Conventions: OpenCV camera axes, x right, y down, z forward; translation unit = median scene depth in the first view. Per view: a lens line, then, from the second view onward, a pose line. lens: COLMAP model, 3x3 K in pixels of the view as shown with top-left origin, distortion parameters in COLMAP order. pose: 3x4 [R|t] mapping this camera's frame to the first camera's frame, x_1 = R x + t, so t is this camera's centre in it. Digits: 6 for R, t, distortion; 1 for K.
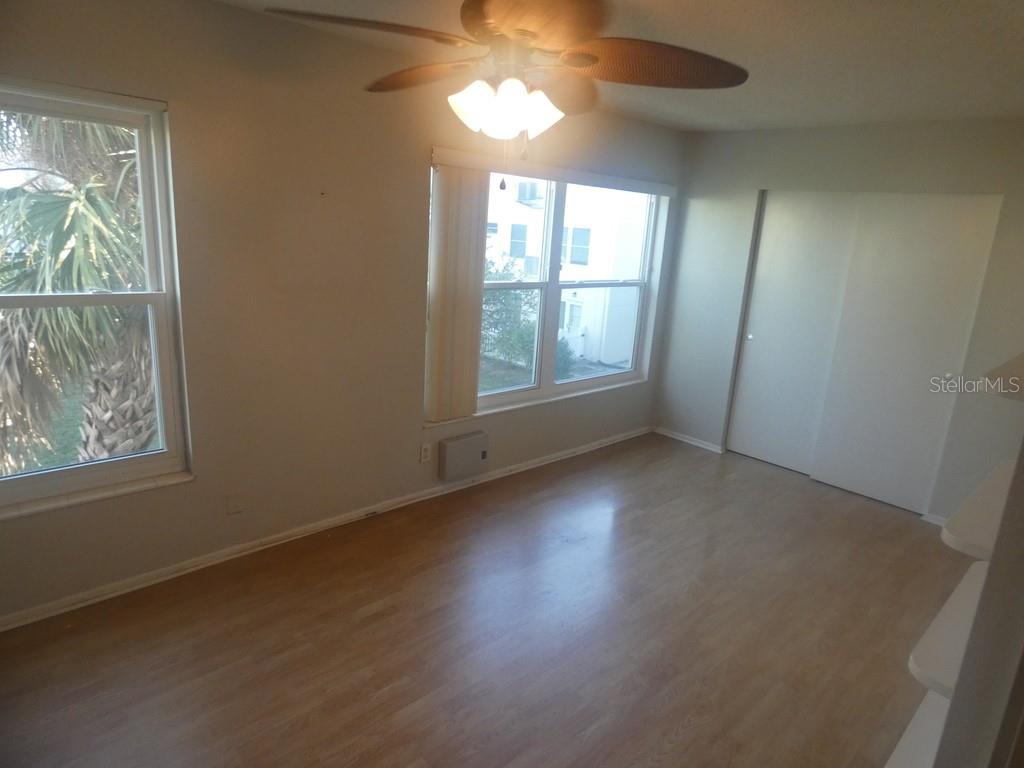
lens RADIAL K [[608.3, 0, 521.9], [0, 608.3, 382.6], [0, 0, 1]] dist [-0.001849, -0.001776]
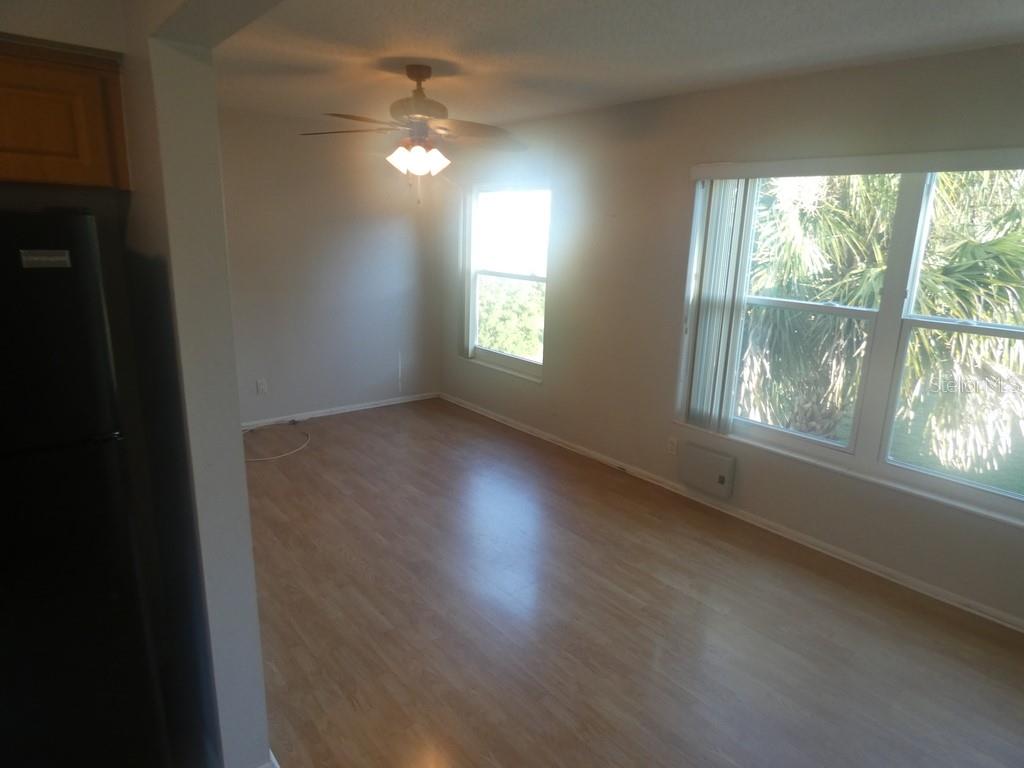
lens RADIAL K [[608.3, 0, 521.9], [0, 608.3, 382.6], [0, 0, 1]] dist [-0.001849, -0.001776]
pose [[-0.042802, 0.181192, -0.982516, 0.962017], [-0.274924, 0.943315, 0.185940, -0.128013], [0.960513, 0.278076, 0.009439, 0.743277]]
